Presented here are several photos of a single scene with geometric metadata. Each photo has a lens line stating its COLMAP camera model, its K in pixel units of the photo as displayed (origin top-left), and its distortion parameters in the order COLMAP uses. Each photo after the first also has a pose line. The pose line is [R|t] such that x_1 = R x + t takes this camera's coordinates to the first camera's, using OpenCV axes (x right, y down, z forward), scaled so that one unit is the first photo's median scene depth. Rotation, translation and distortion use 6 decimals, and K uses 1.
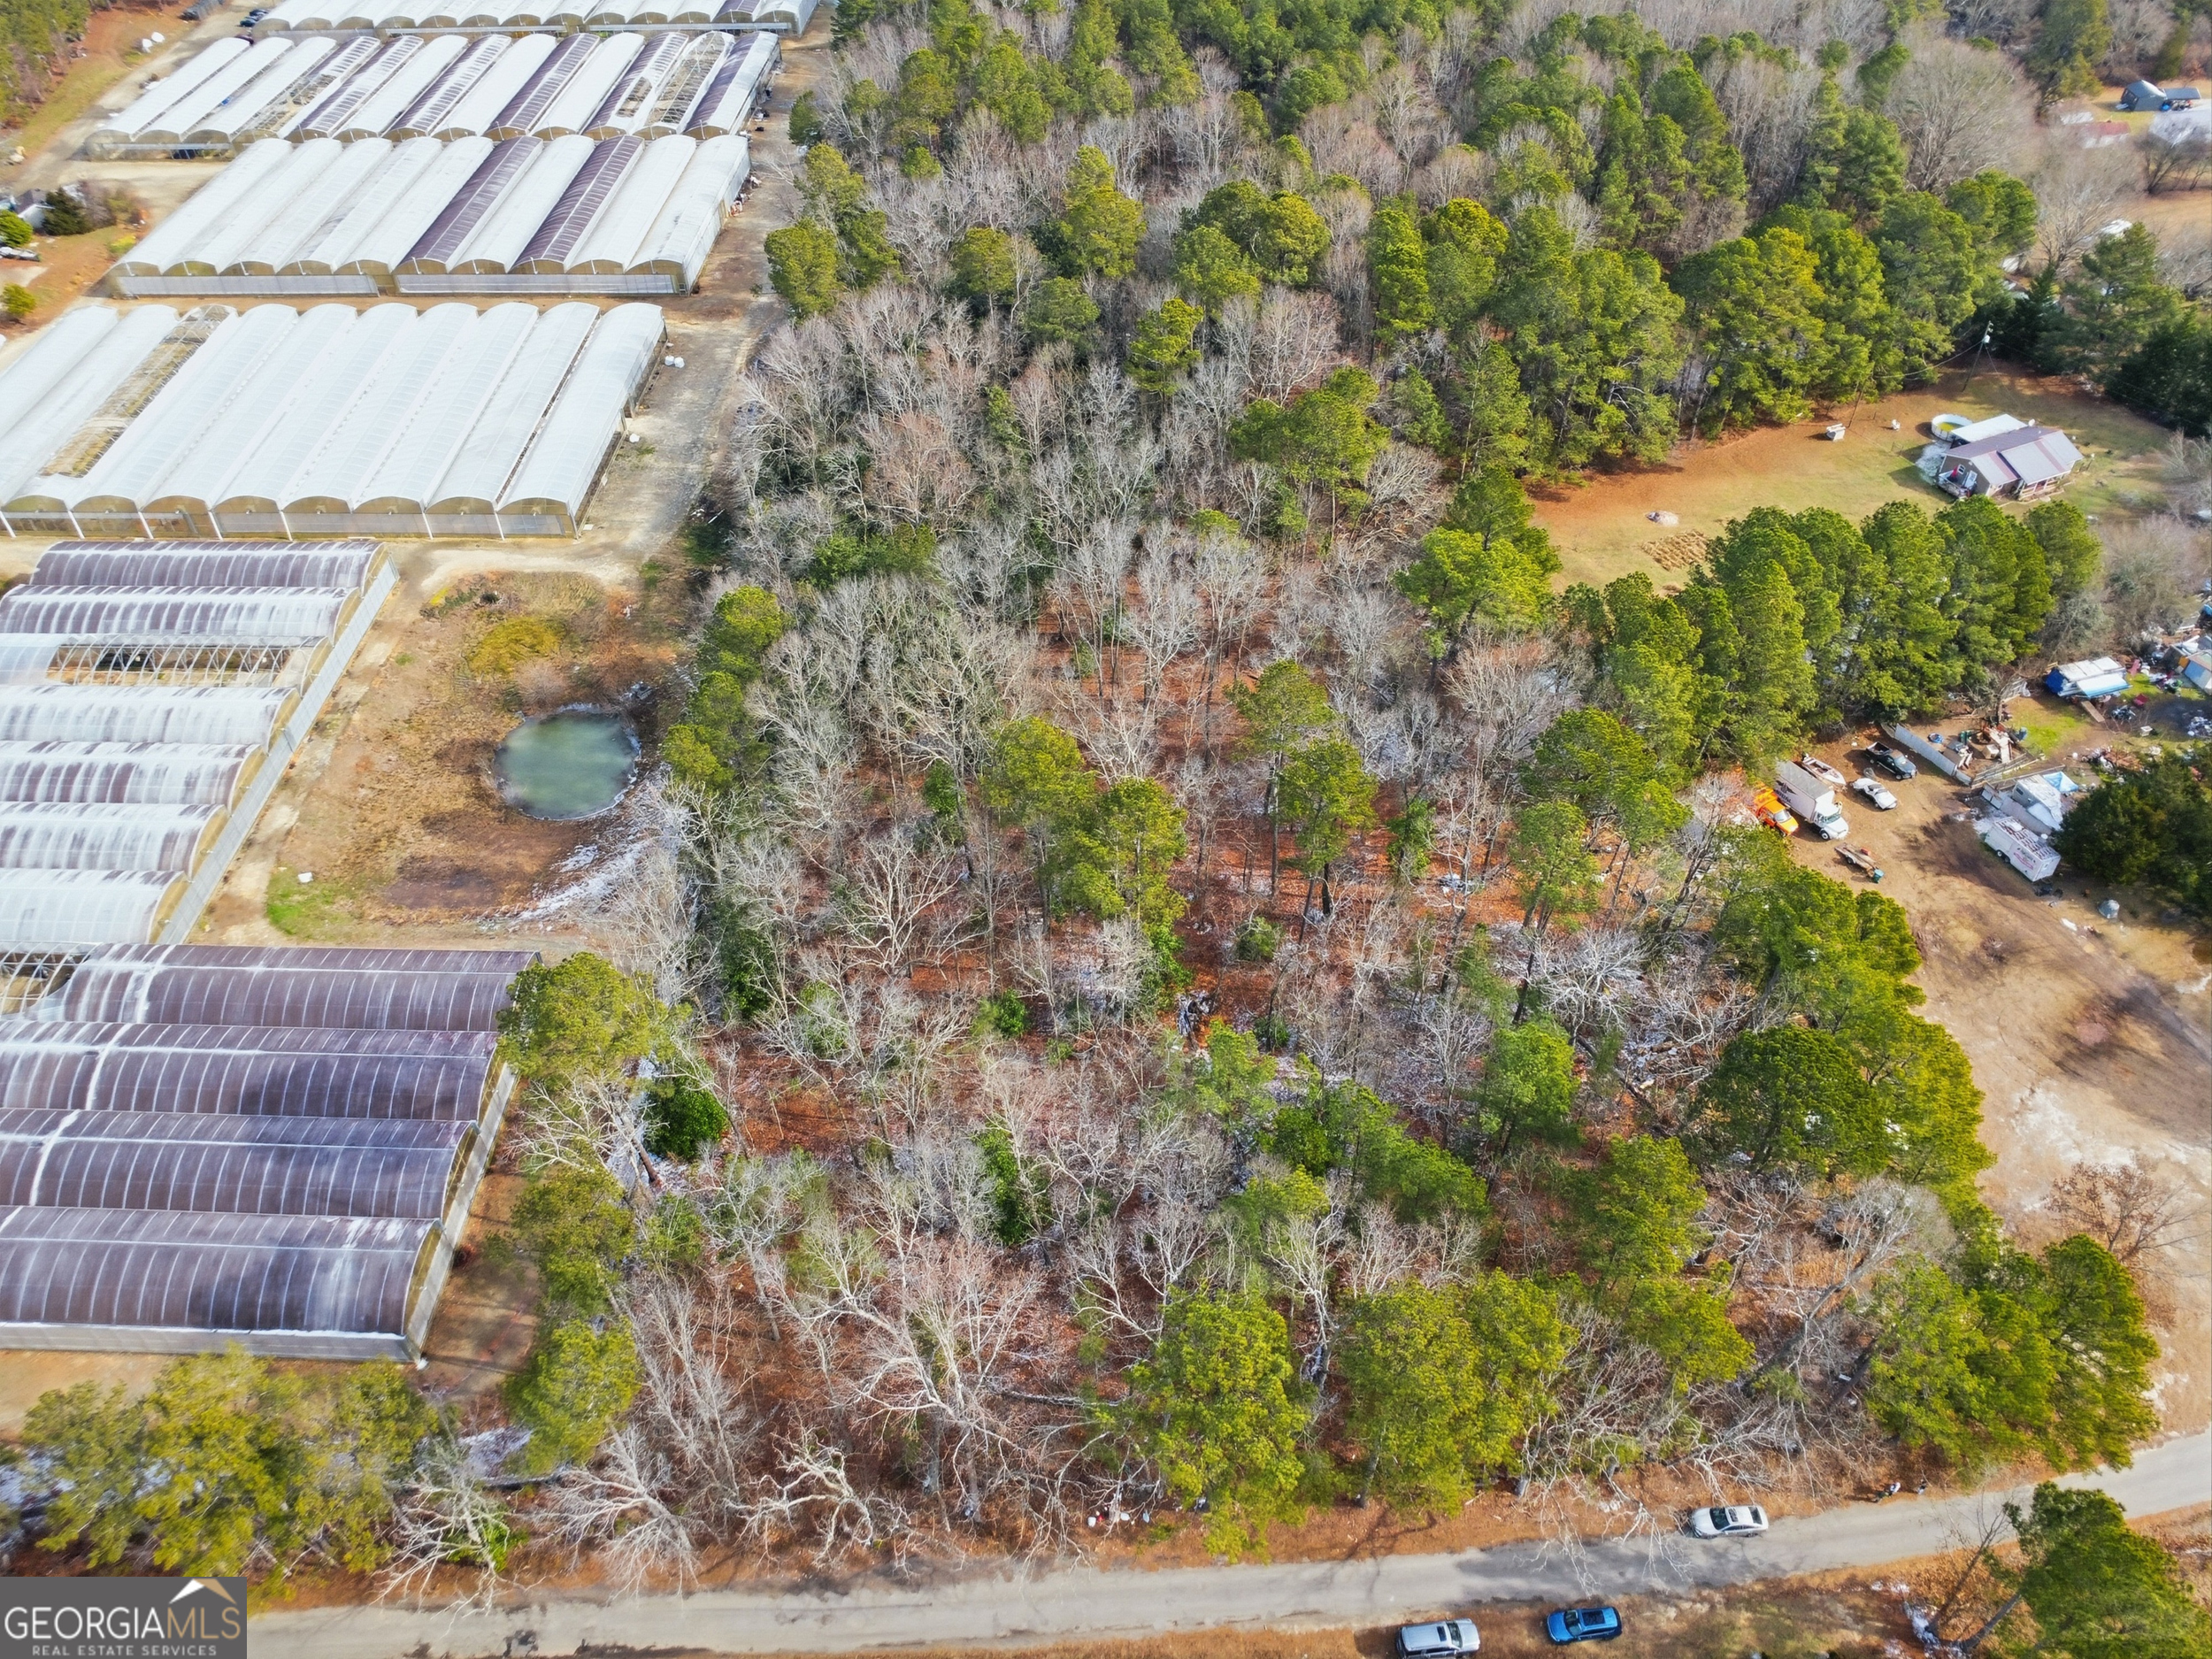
lens RADIAL K [[1590.4, 0, 1106.0], [0, 1590.4, 829.5], [0, 0, 1]] dist [-0.003652, -0.005307]
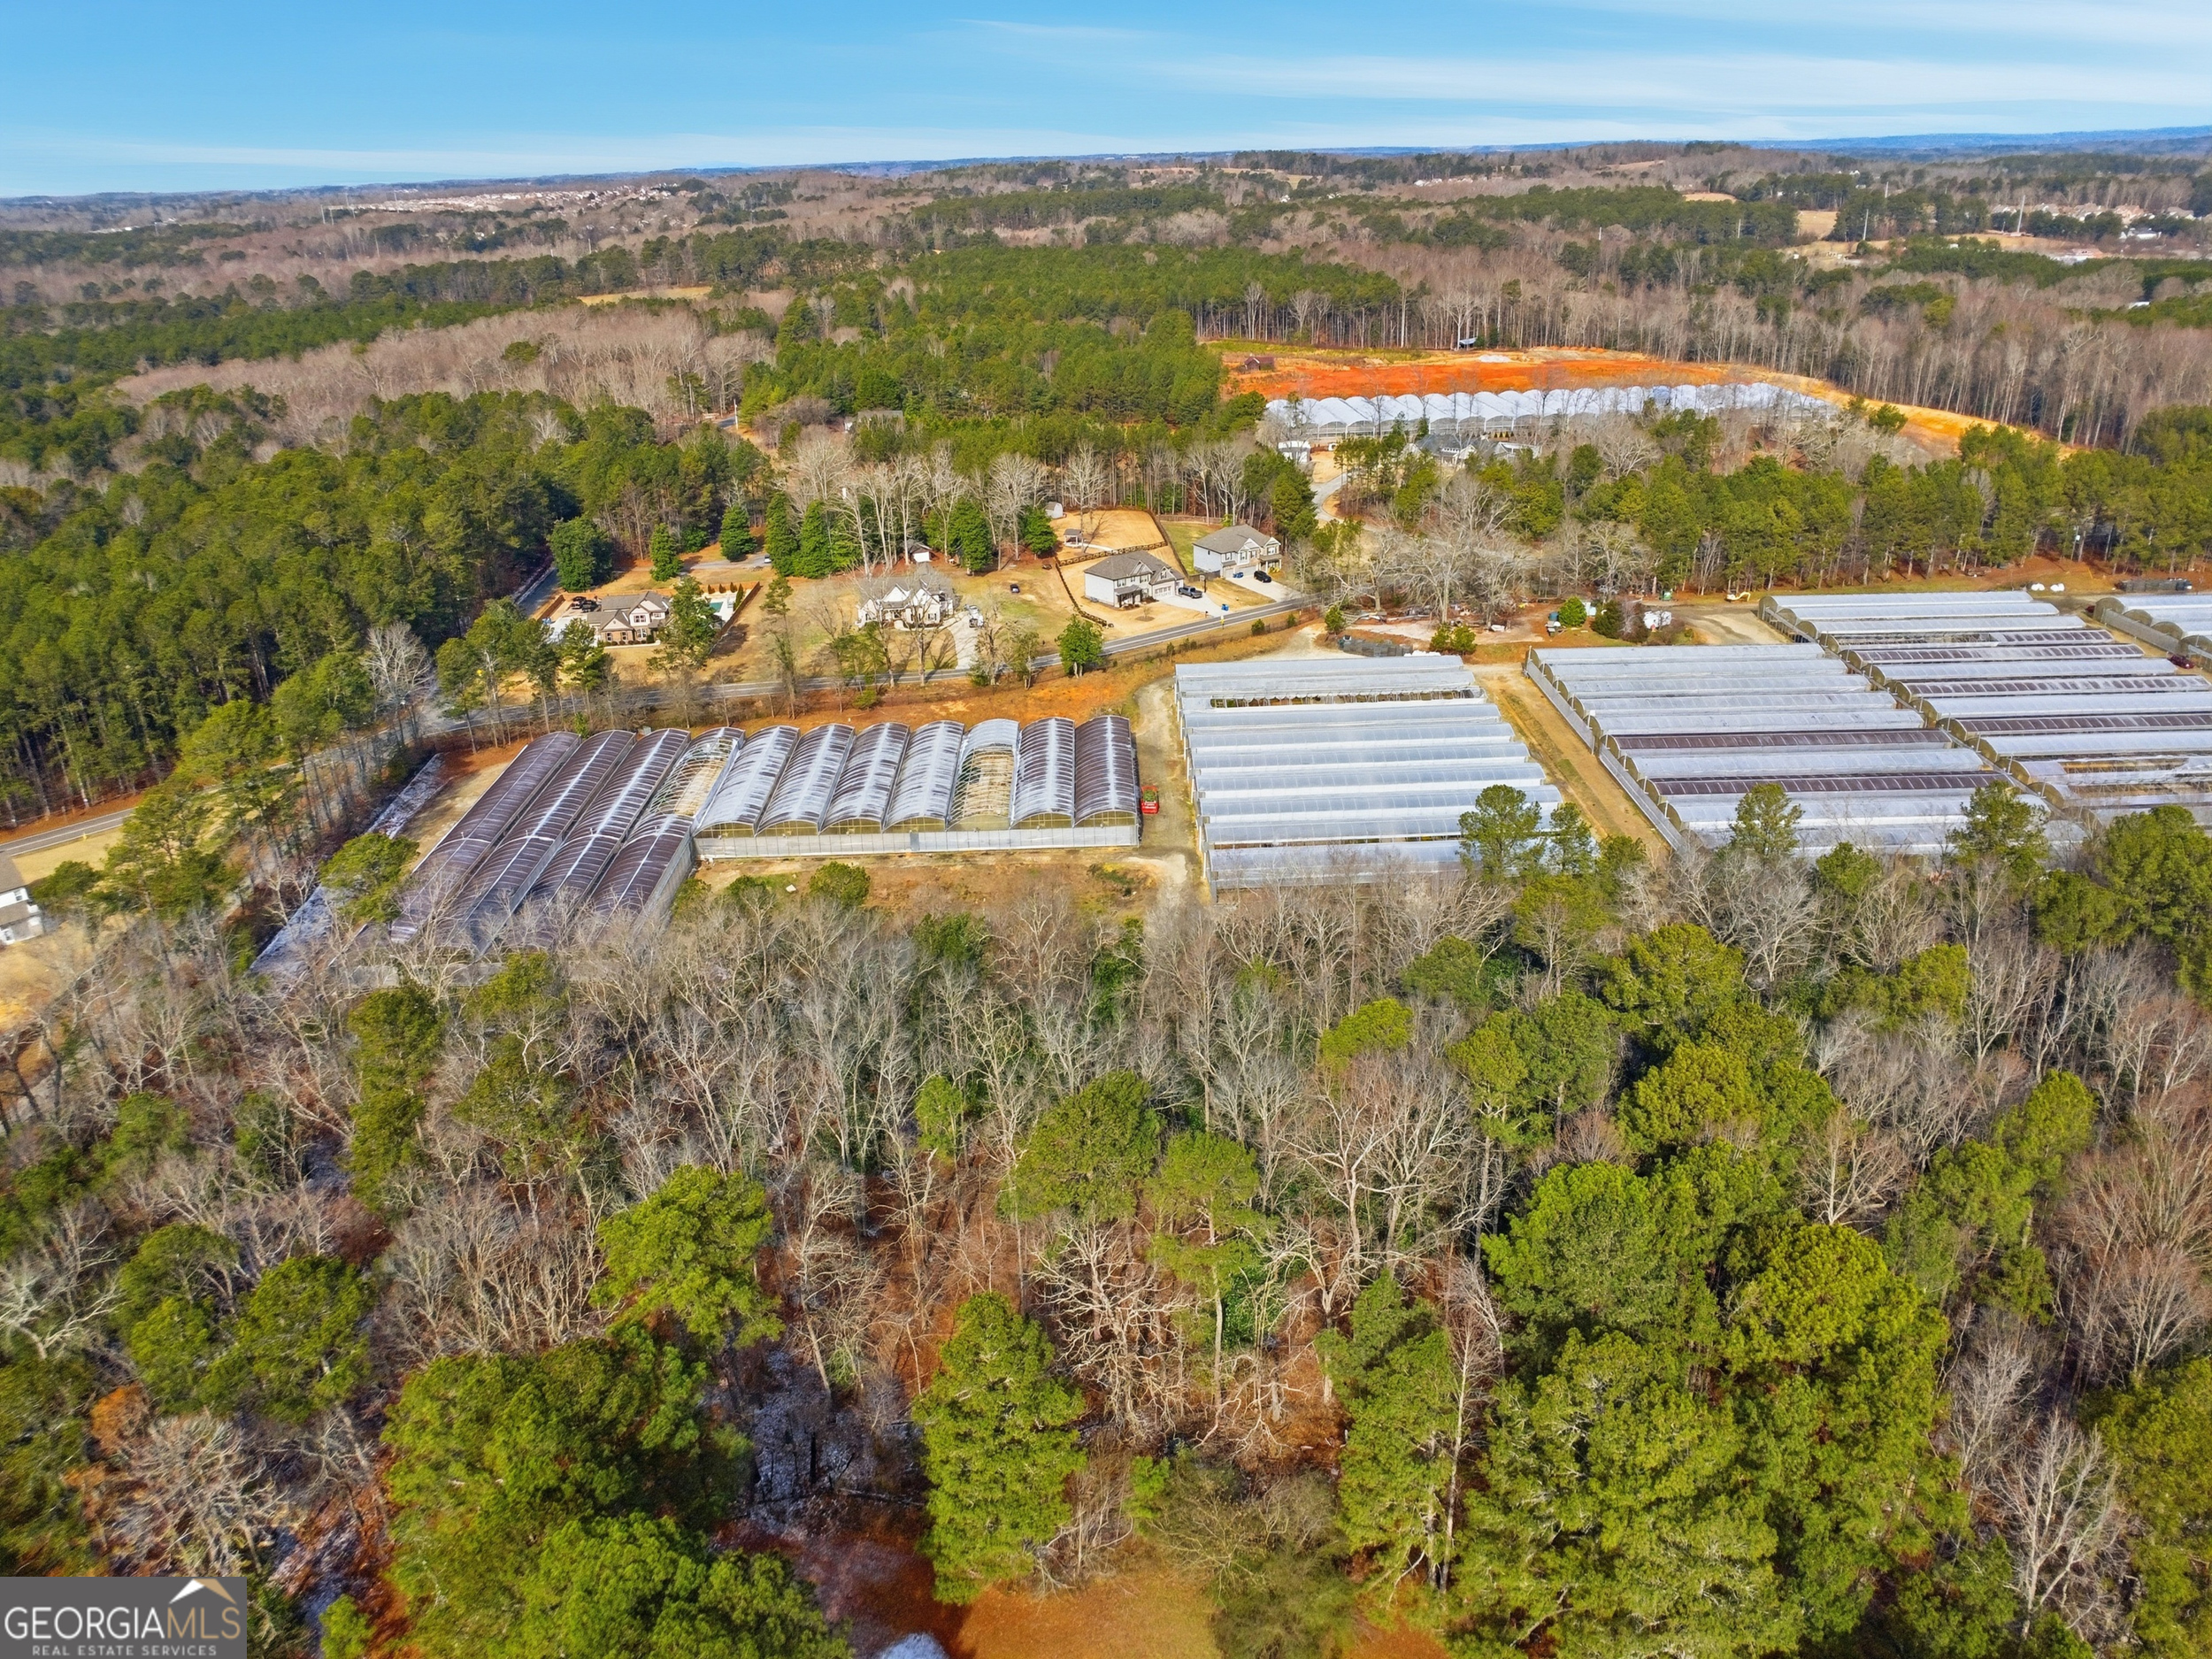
lens RADIAL K [[1566.5, 0, 1106.0], [0, 1566.5, 829.5], [0, 0, 1]] dist [-0.005744, -0.037495]
pose [[0.049278, 0.416636, -0.907737, 0.616200], [-0.673722, 0.684806, 0.277740, -0.479971], [0.737340, 0.597876, 0.314442, 0.610949]]
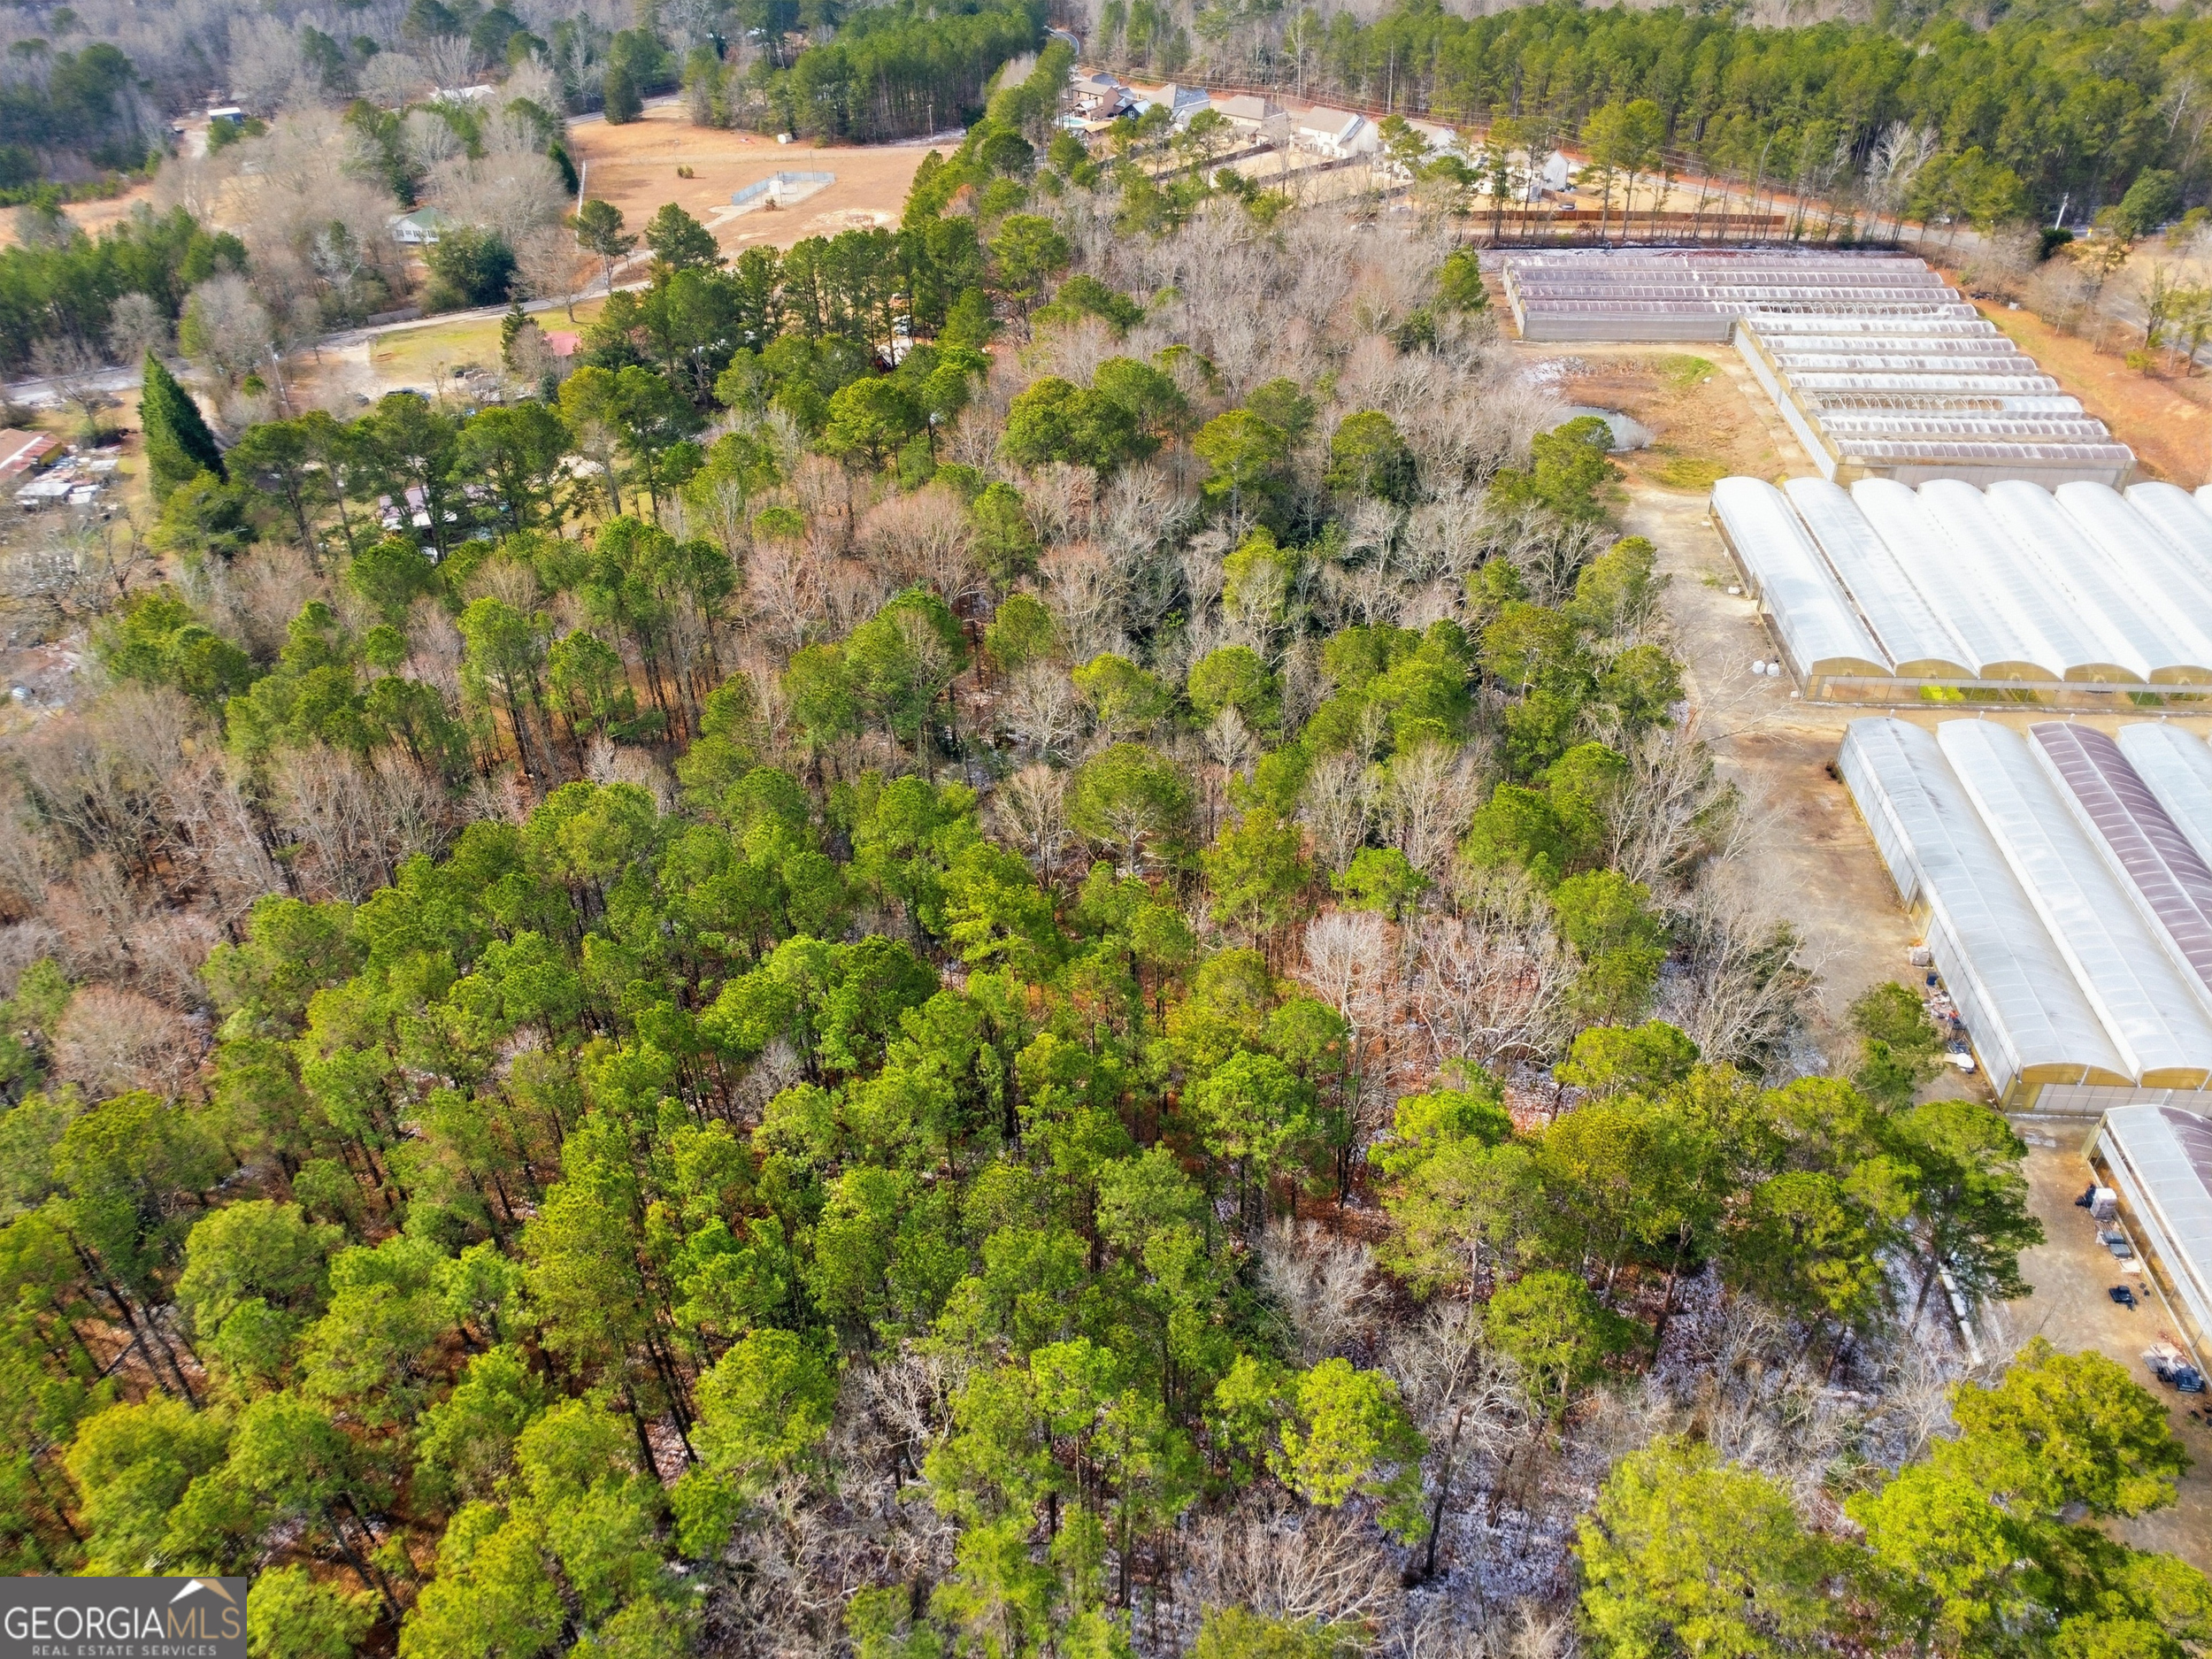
lens RADIAL K [[1590.3, 0, 1106.0], [0, 1590.3, 829.5], [0, 0, 1]] dist [-0.041221, 0.019100]
pose [[-0.995793, -0.010537, 0.091025, -0.016061], [0.087272, 0.193731, 0.977165, -1.308054], [-0.027930, 0.980998, -0.191996, 1.496391]]
